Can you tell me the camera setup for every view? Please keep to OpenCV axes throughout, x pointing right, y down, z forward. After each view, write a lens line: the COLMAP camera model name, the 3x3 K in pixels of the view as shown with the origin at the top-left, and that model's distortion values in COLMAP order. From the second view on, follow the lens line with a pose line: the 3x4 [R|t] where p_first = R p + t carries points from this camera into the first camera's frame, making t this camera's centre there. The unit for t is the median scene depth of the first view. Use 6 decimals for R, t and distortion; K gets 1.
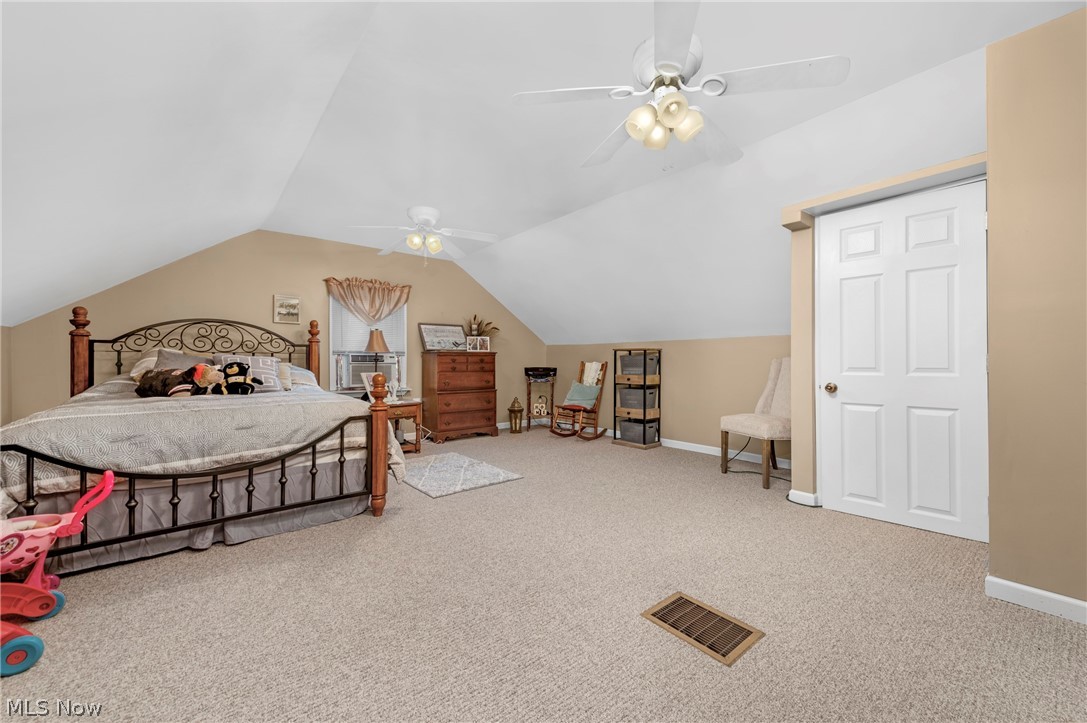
lens RADIAL K [[426.0, 0, 544.0], [0, 426.0, 361.2], [0, 0, 1]] dist [0.014398, -0.002768]
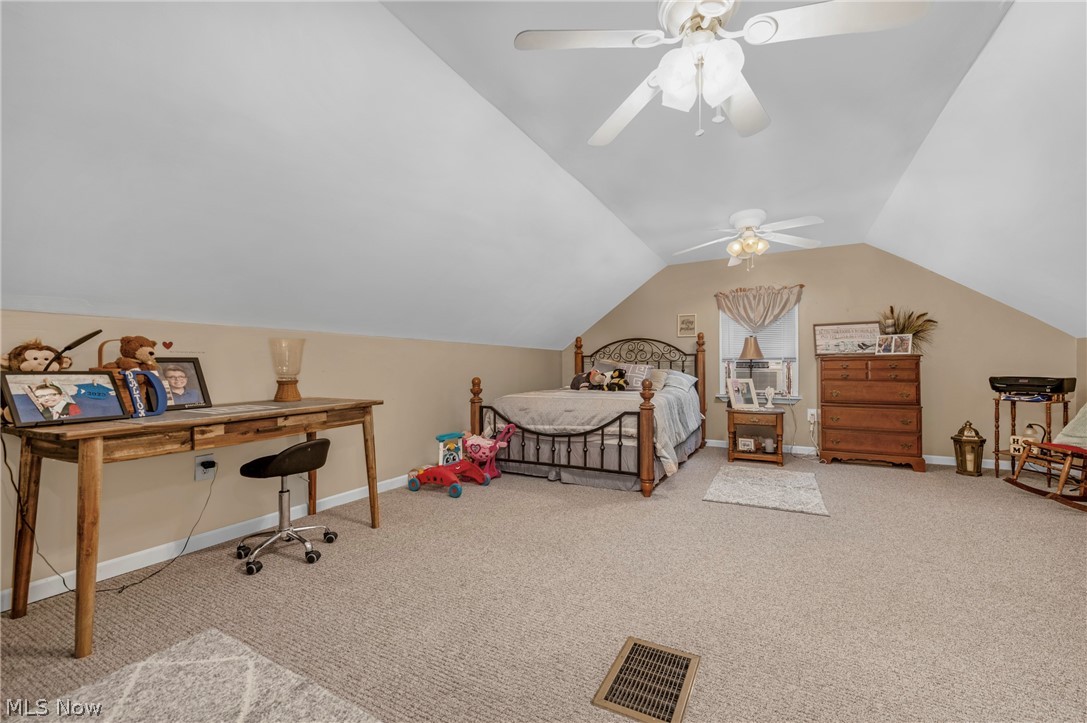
lens RADIAL K [[426.0, 0, 547.8], [0, 426.0, 363.6], [0, 0, 1]] dist [0.014398, -0.002768]
pose [[0.396677, -0.011428, -0.917887, 0.464837], [0.003126, 0.999934, -0.011099, 0.000264], [0.917953, 0.001533, 0.396686, 0.207882]]
